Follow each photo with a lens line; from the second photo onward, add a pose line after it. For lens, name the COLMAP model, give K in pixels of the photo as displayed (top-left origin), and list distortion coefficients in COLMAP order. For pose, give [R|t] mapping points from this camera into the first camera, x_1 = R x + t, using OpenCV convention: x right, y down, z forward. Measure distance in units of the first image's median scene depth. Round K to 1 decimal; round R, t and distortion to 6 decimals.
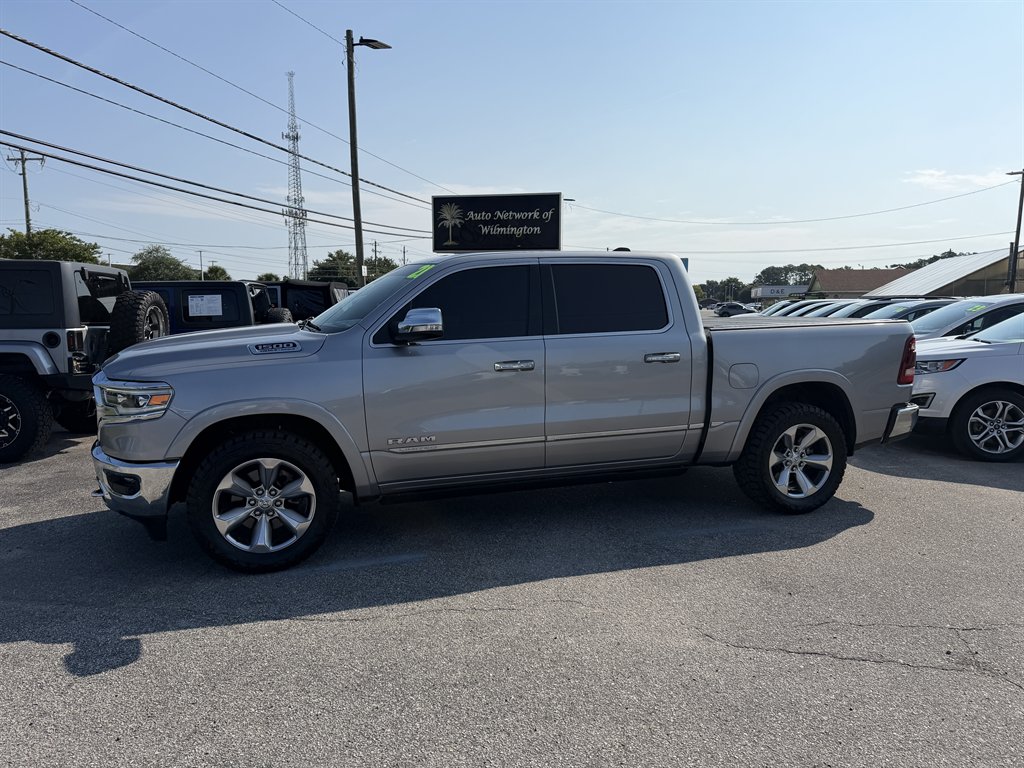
lens RADIAL K [[724.3, 0, 510.3], [0, 724.3, 386.8], [0, 0, 1]] dist [0.034484, -0.043636]
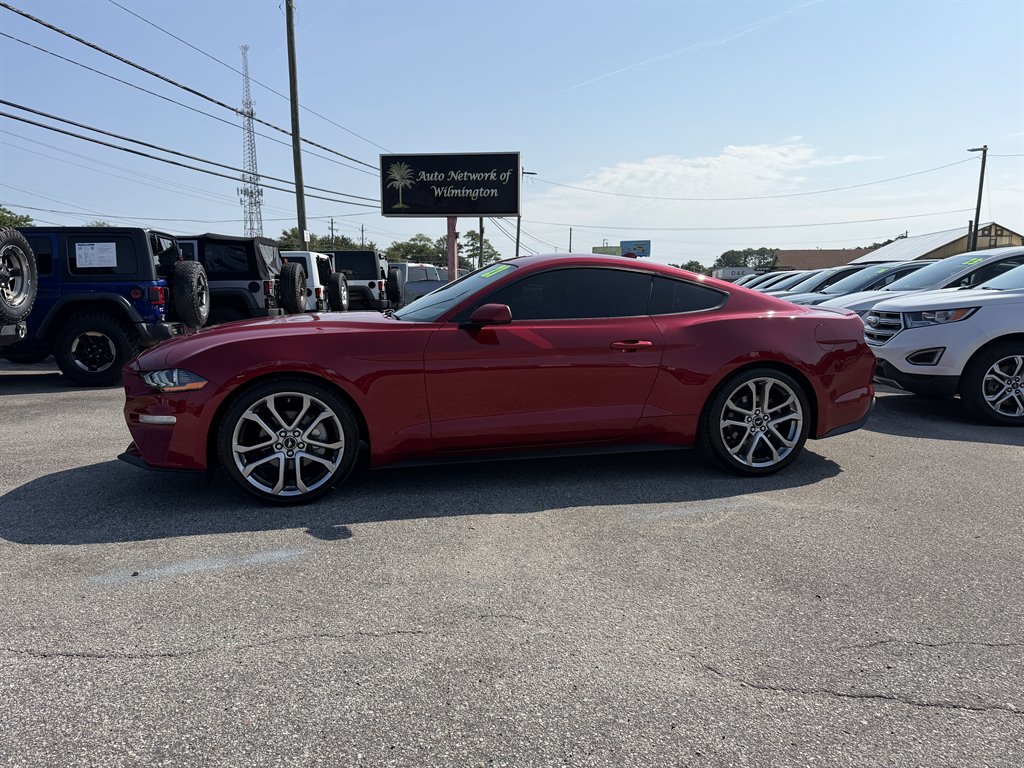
lens RADIAL K [[724.3, 0, 514.0], [0, 724.3, 392.4], [0, 0, 1]] dist [0.034484, -0.043636]
pose [[0.998452, -0.005145, 0.055380, 0.018839], [0.003465, 0.999532, 0.030404, 0.023014], [-0.055511, -0.030165, 0.998002, 0.114636]]
